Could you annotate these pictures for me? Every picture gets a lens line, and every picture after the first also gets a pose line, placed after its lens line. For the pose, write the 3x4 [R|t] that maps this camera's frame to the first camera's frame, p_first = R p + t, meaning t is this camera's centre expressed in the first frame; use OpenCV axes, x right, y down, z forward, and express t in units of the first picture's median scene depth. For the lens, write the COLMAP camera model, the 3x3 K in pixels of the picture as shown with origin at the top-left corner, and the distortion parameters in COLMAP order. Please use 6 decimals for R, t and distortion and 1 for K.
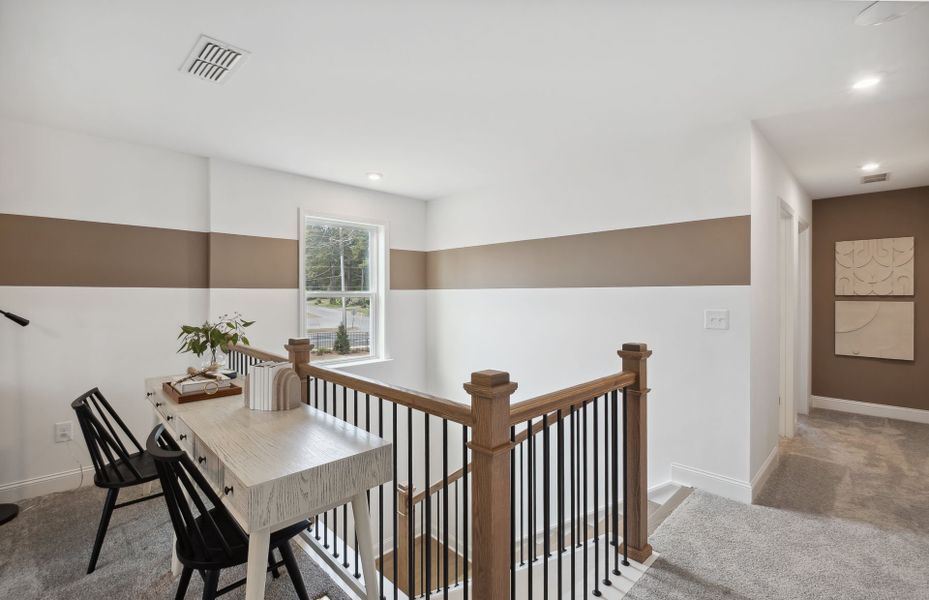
lens RADIAL K [[426.0, 0, 457.8], [0, 426.0, 295.6], [0, 0, 1]] dist [0.000453, 0.000028]
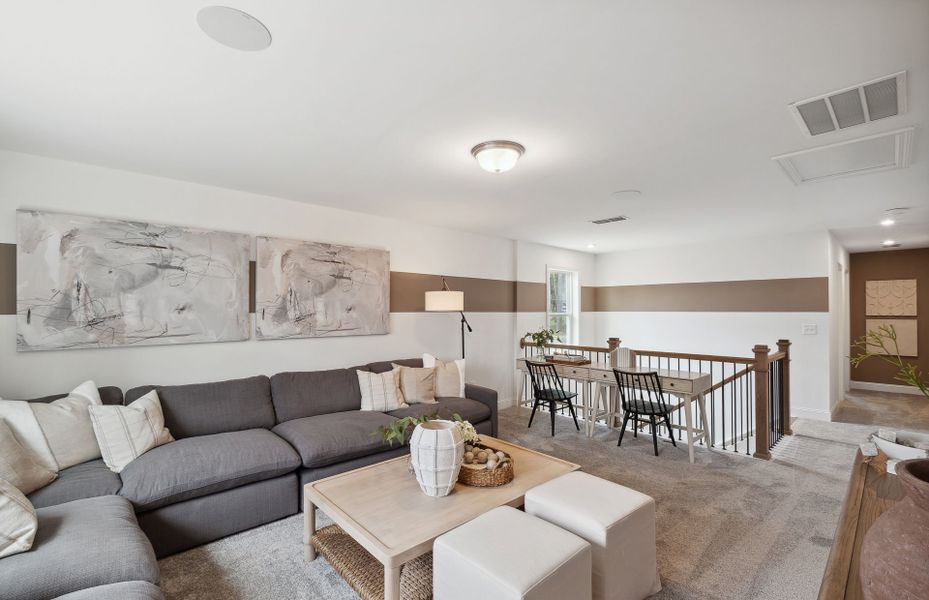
lens RADIAL K [[409.6, 0, 469.7], [0, 409.6, 305.8], [0, 0, 1]] dist [-0.002011, -0.000477]
pose [[0.999693, 0.000383, -0.024791, -0.615577], [-0.000746, 0.999892, -0.014647, -0.015932], [0.024783, 0.014661, 0.999585, -0.620256]]
